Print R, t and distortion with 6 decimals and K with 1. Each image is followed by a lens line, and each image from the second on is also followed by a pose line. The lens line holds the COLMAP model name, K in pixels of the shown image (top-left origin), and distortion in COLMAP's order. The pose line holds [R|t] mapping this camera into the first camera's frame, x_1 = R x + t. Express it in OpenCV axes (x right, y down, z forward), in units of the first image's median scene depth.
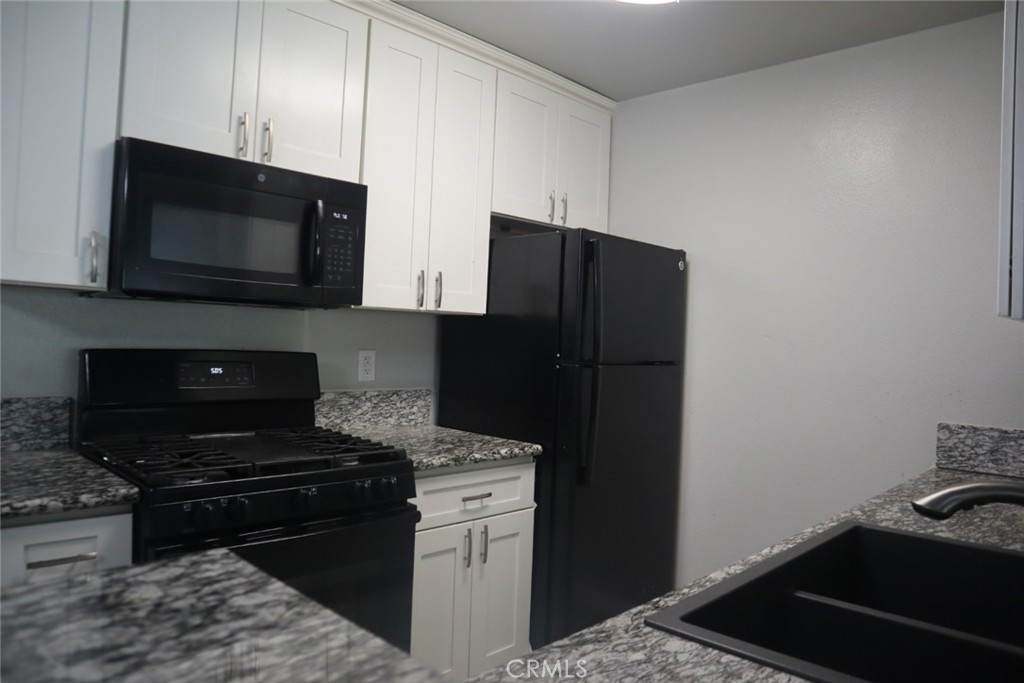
lens RADIAL K [[709.5, 0, 517.2], [0, 709.5, 346.9], [0, 0, 1]] dist [-0.119113, 0.079661]
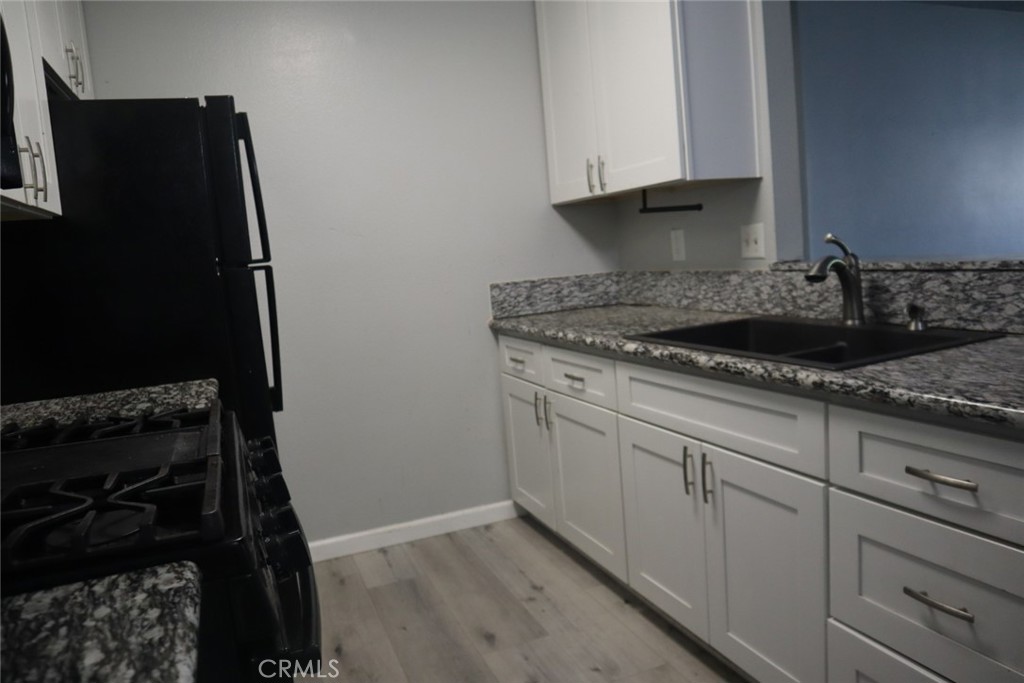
lens RADIAL K [[709.5, 0, 517.2], [0, 709.5, 346.9], [0, 0, 1]] dist [-0.119113, 0.079661]
pose [[0.395121, -0.192365, 0.898262, -0.563835], [0.107549, 0.980791, 0.162731, 0.017217], [-0.912312, 0.032309, 0.408220, 0.426411]]
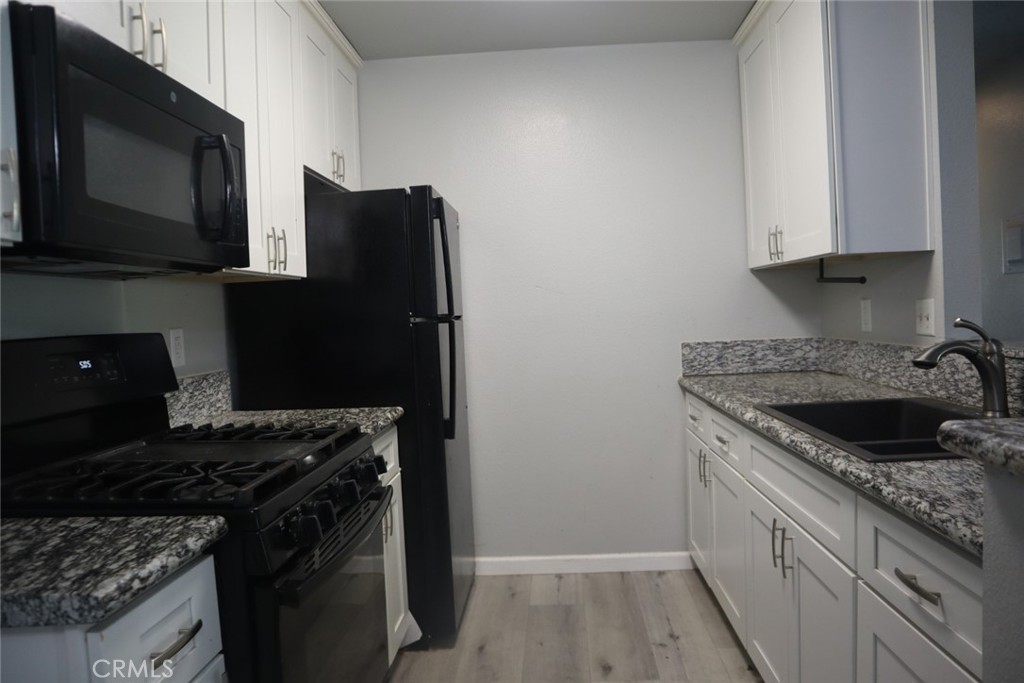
lens RADIAL K [[709.5, 0, 517.2], [0, 709.5, 346.9], [0, 0, 1]] dist [-0.119113, 0.079661]
pose [[0.751257, -0.100888, 0.652253, -0.523909], [0.076918, 0.994897, 0.065294, 0.004502], [-0.655512, 0.001117, 0.755184, 0.173491]]
